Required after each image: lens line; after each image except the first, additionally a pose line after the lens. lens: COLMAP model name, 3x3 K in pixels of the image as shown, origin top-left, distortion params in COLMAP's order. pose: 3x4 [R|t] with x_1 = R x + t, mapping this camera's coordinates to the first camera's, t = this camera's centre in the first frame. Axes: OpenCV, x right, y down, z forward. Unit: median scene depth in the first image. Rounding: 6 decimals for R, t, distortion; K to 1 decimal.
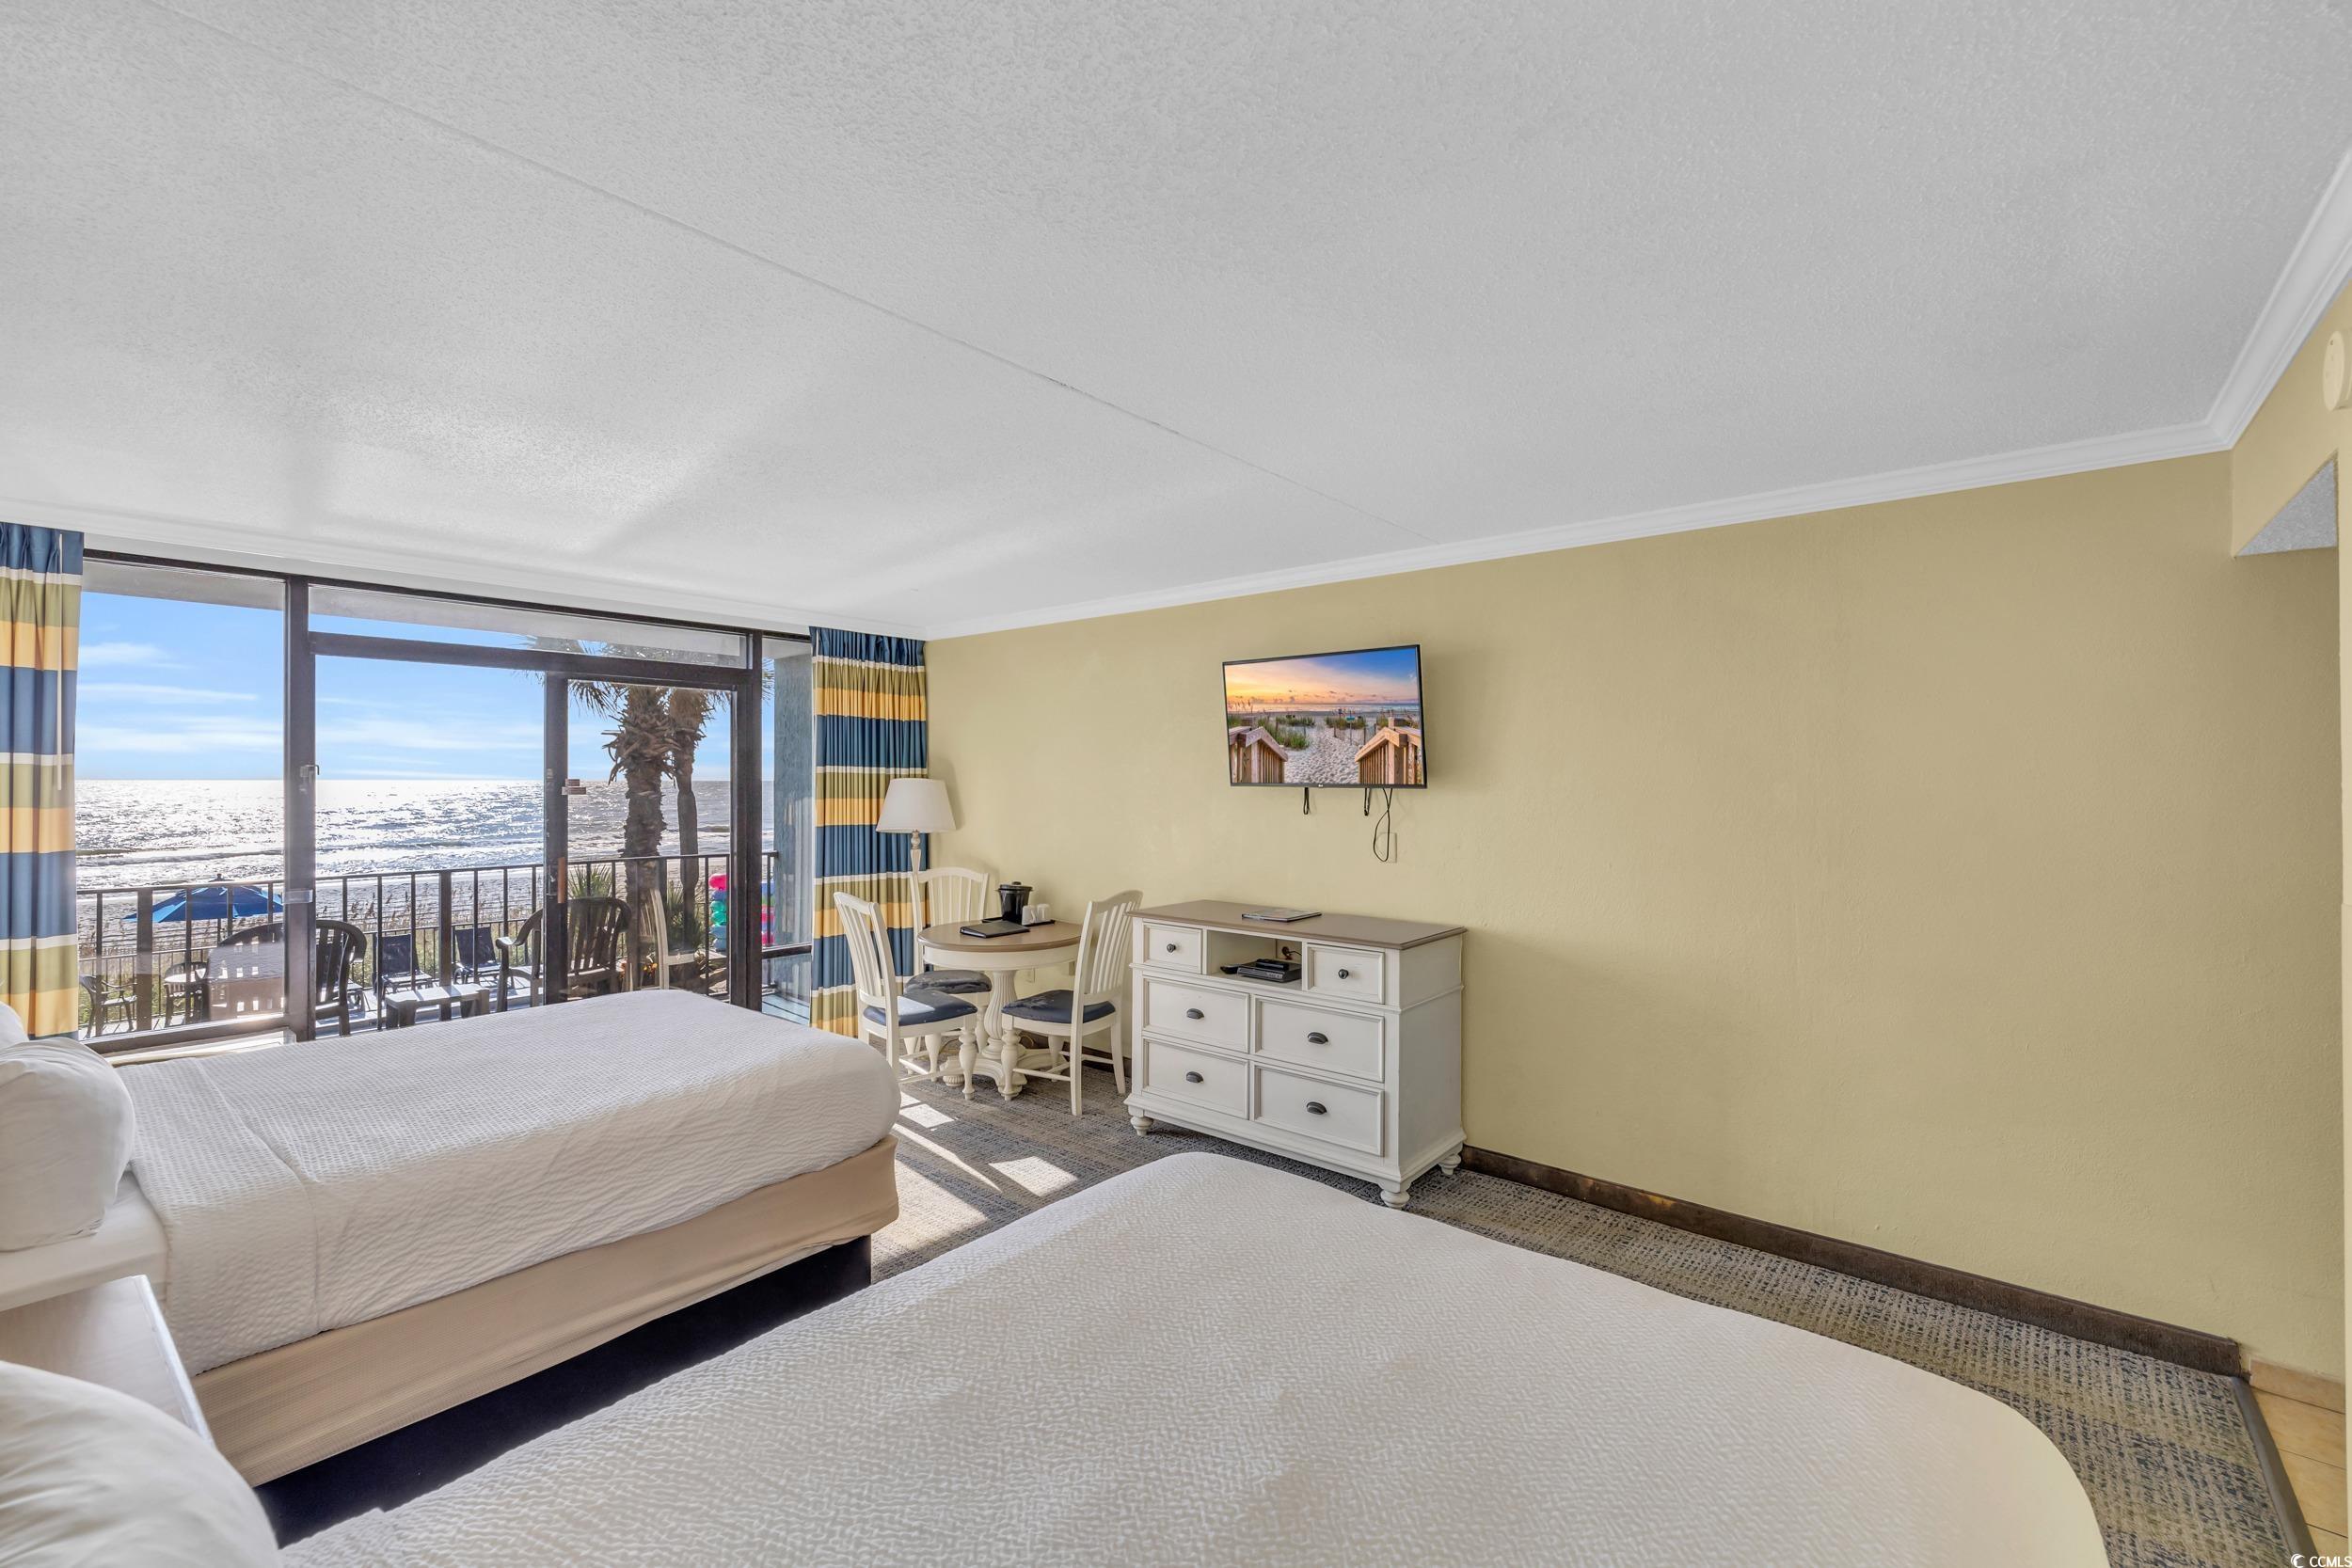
lens RADIAL K [[995.6, 0, 1102.8], [0, 995.6, 788.6], [0, 0, 1]] dist [-0.002509, 0.001256]
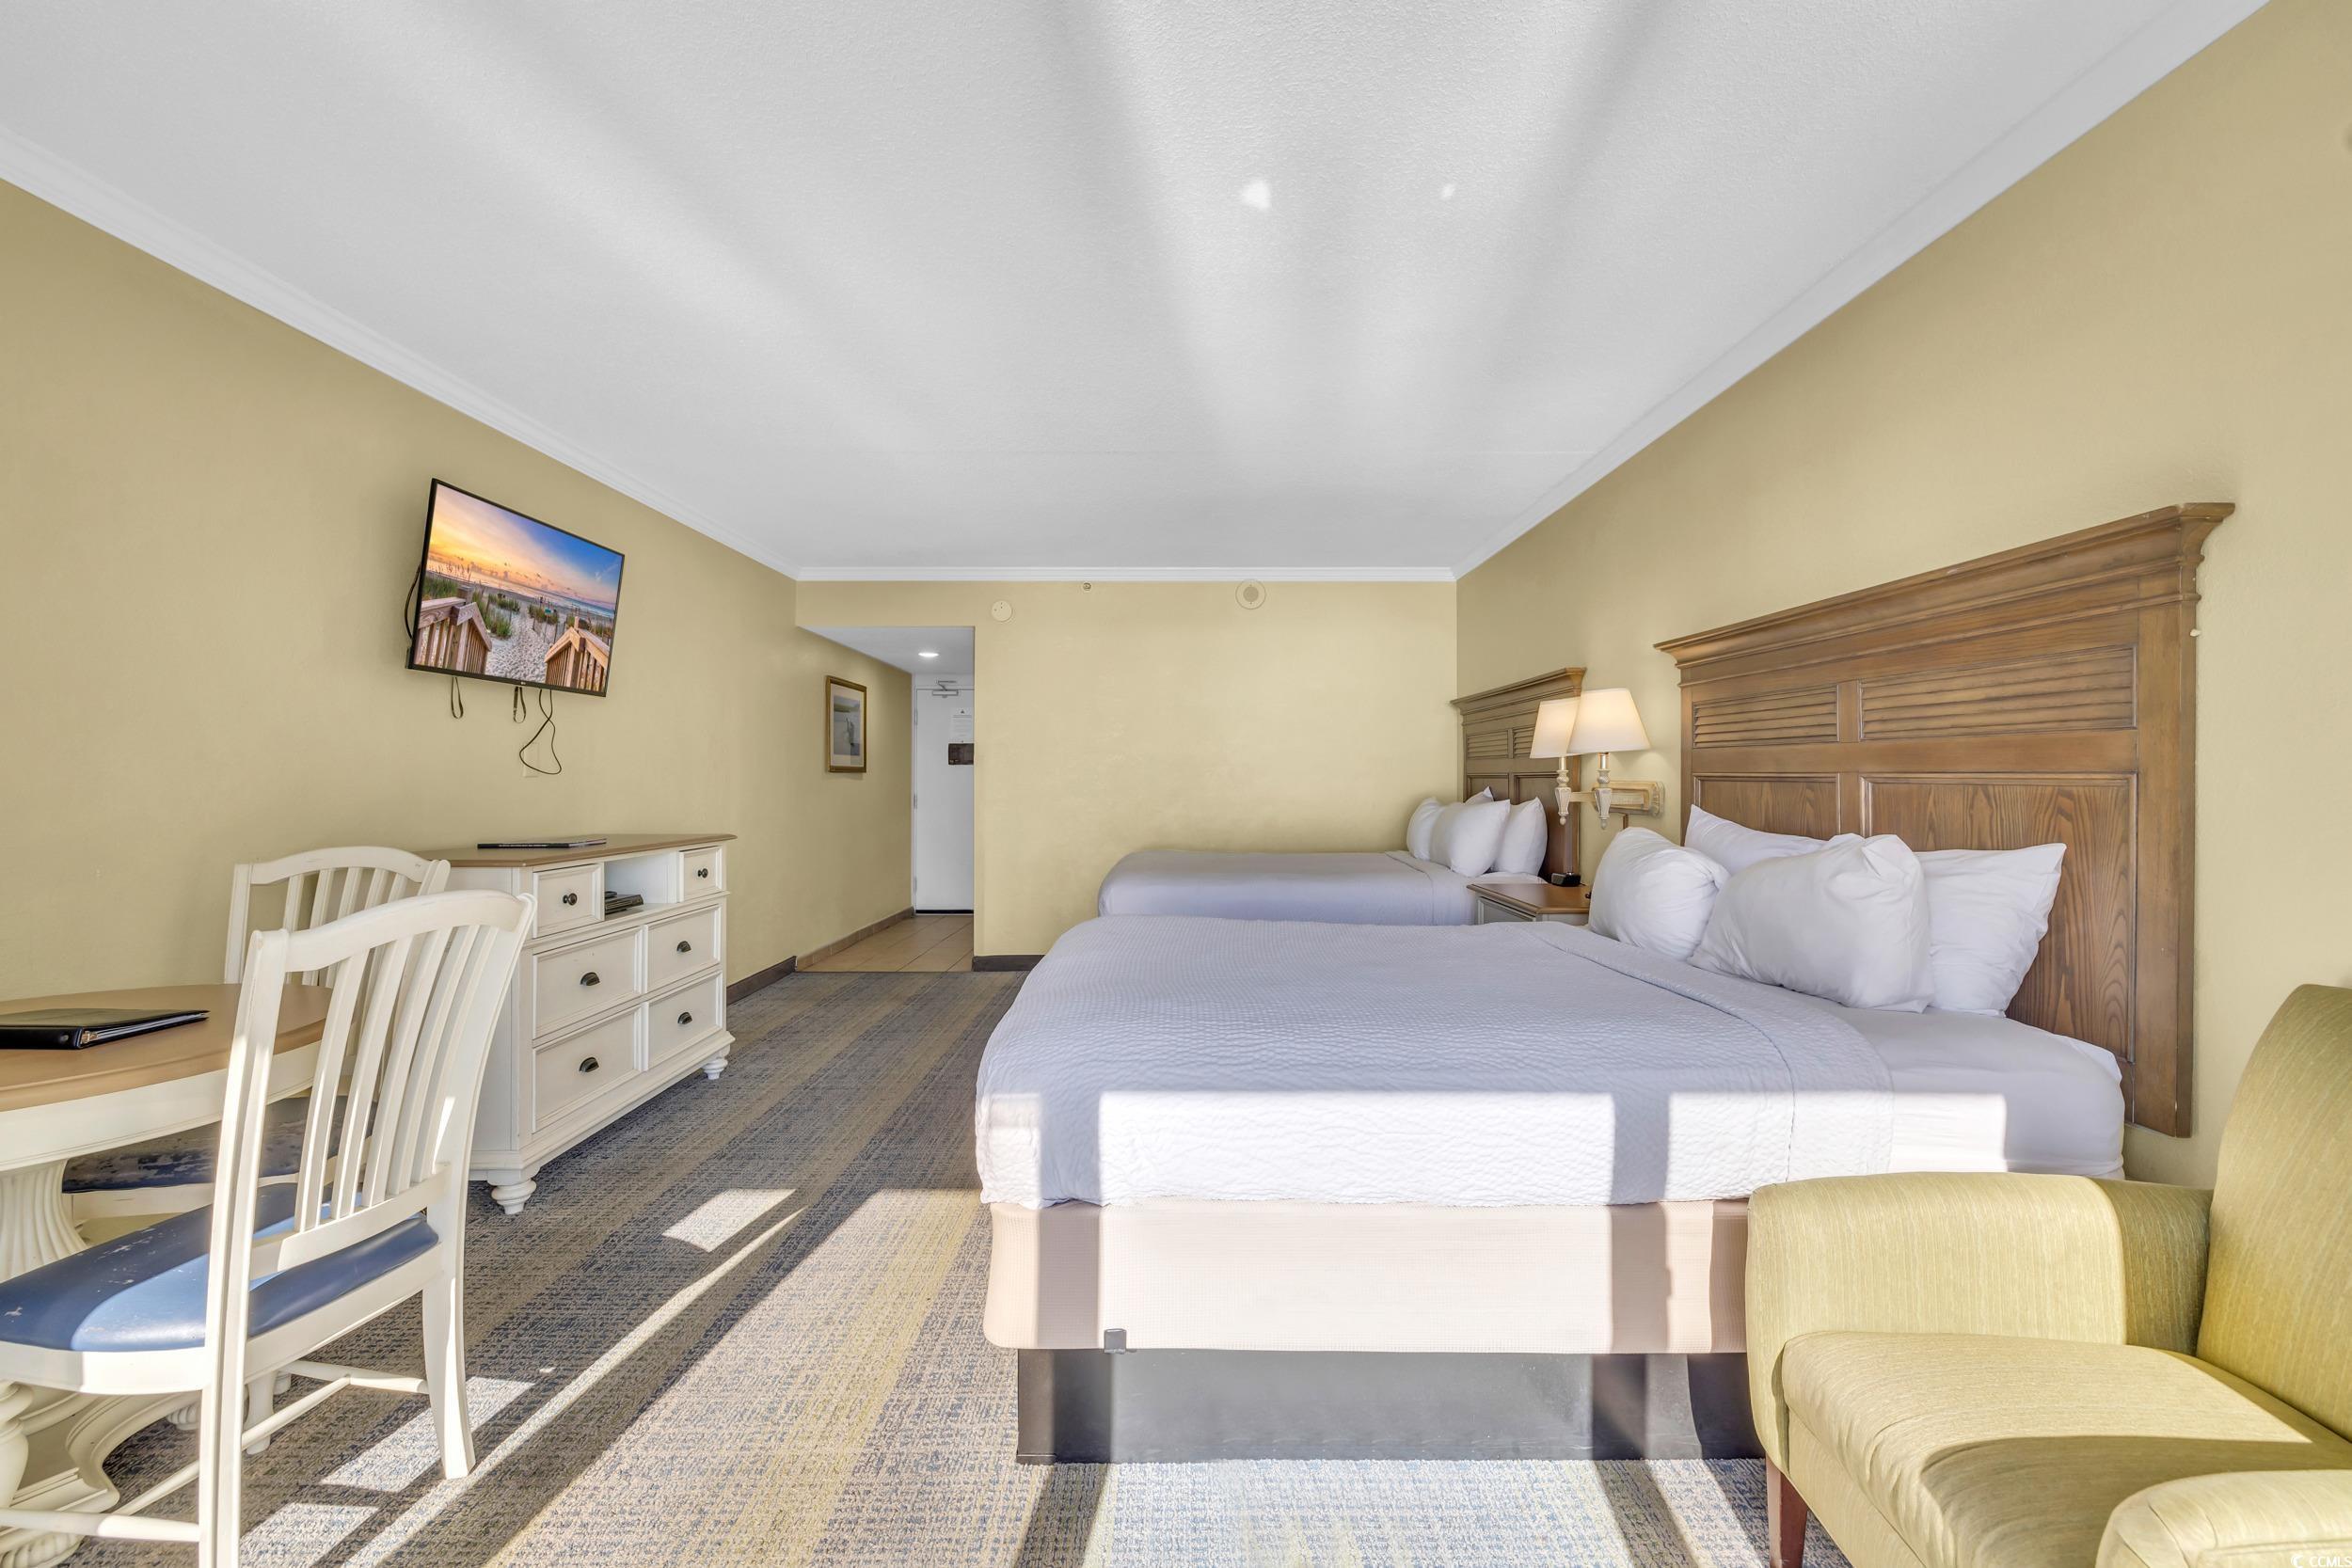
lens RADIAL K [[995.6, 0, 1207.8], [0, 995.6, 761.7], [0, 0, 1]] dist [-0.002509, 0.001256]
pose [[-0.672654, -0.006013, 0.739933, -0.763440], [0.012200, 0.999741, 0.019214, 0.049741], [-0.739857, 0.021951, -0.672406, 1.126411]]
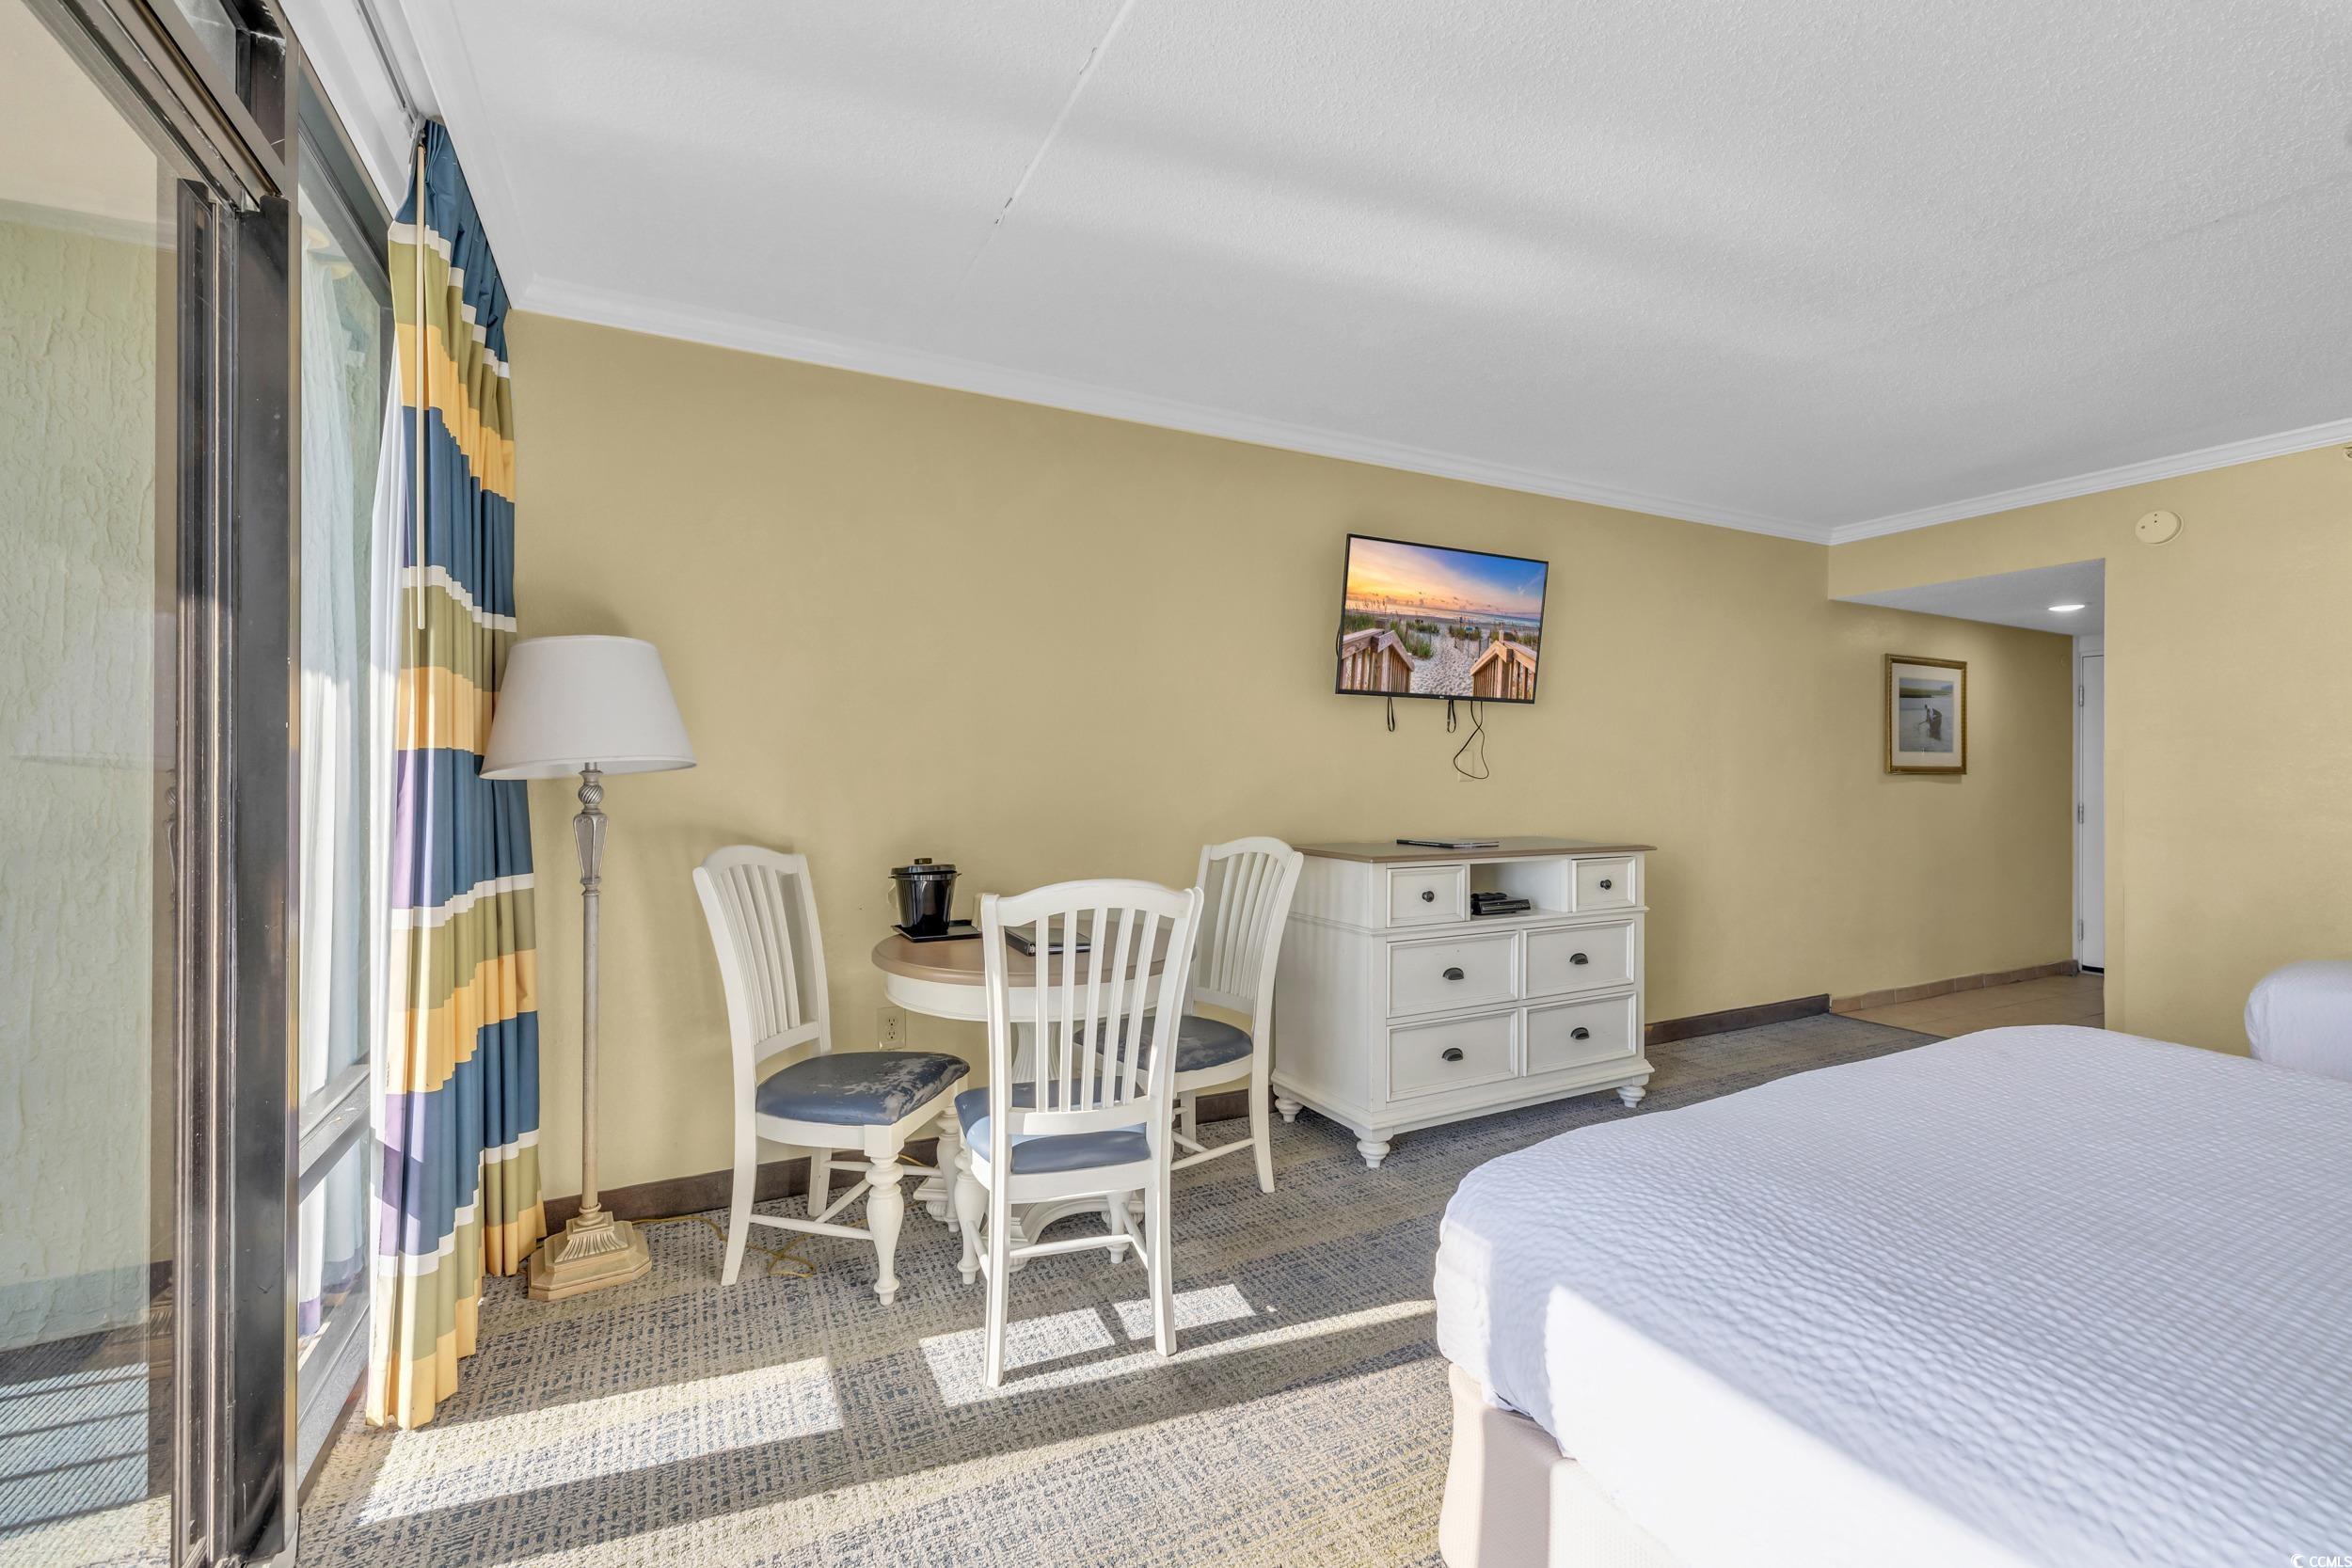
lens RADIAL K [[995.6, 0, 1156.8], [0, 995.6, 772.1], [0, 0, 1]] dist [-0.002509, 0.001256]
pose [[0.378791, -0.013748, 0.925380, -0.719404], [0.035328, 0.999376, 0.000387, 0.052911], [-0.924808, 0.032545, 0.379040, 0.893413]]
